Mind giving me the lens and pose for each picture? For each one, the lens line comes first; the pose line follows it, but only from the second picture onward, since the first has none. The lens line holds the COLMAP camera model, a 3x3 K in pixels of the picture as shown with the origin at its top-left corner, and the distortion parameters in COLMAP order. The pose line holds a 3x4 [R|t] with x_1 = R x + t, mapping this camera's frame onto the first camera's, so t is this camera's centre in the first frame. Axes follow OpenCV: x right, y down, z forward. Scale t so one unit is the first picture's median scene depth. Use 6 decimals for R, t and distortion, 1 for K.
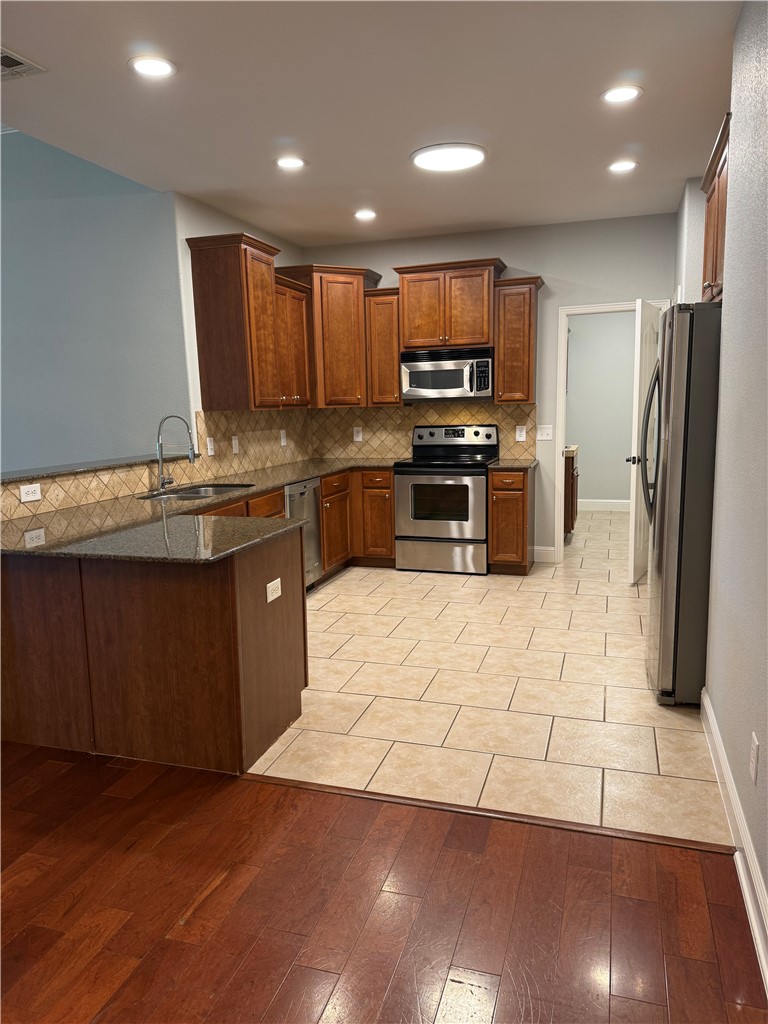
lens RADIAL K [[720.5, 0, 381.0], [0, 720.5, 516.5], [0, 0, 1]] dist [-0.055099, -0.001481]
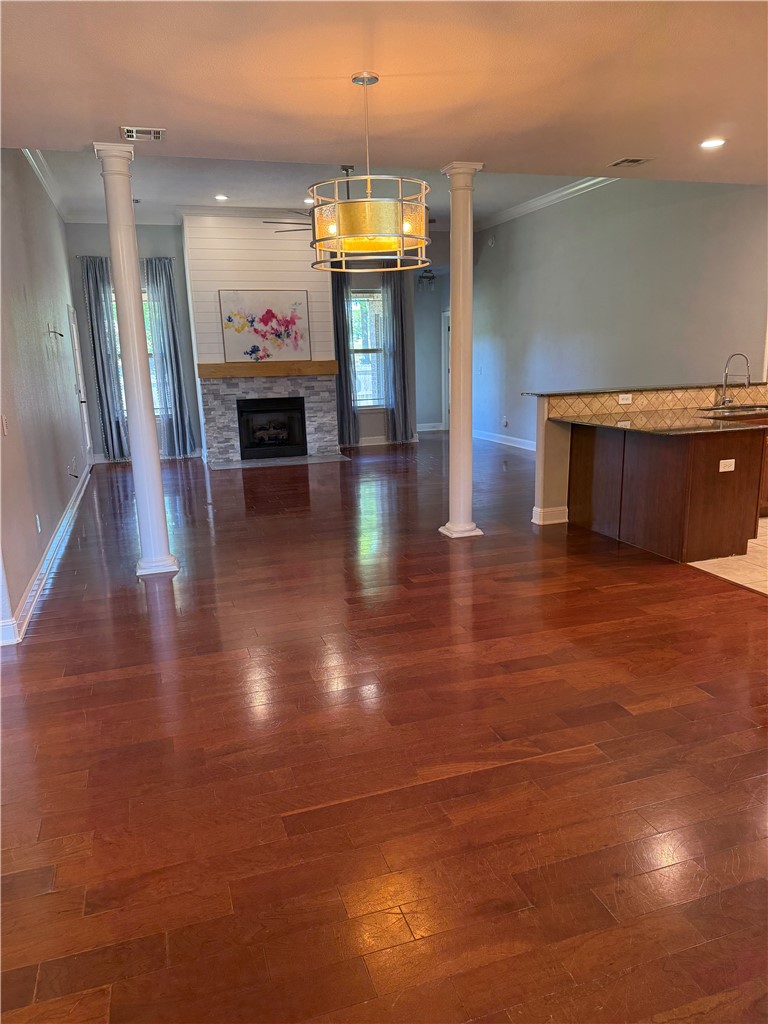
lens RADIAL K [[720.5, 0, 382.6], [0, 720.5, 513.1], [0, 0, 1]] dist [-0.055099, -0.001481]
pose [[0.596208, 0.184708, -0.781293, 0.520180], [-0.105276, 0.982758, 0.152000, 0.033643], [0.795898, -0.008372, 0.605373, -0.479350]]
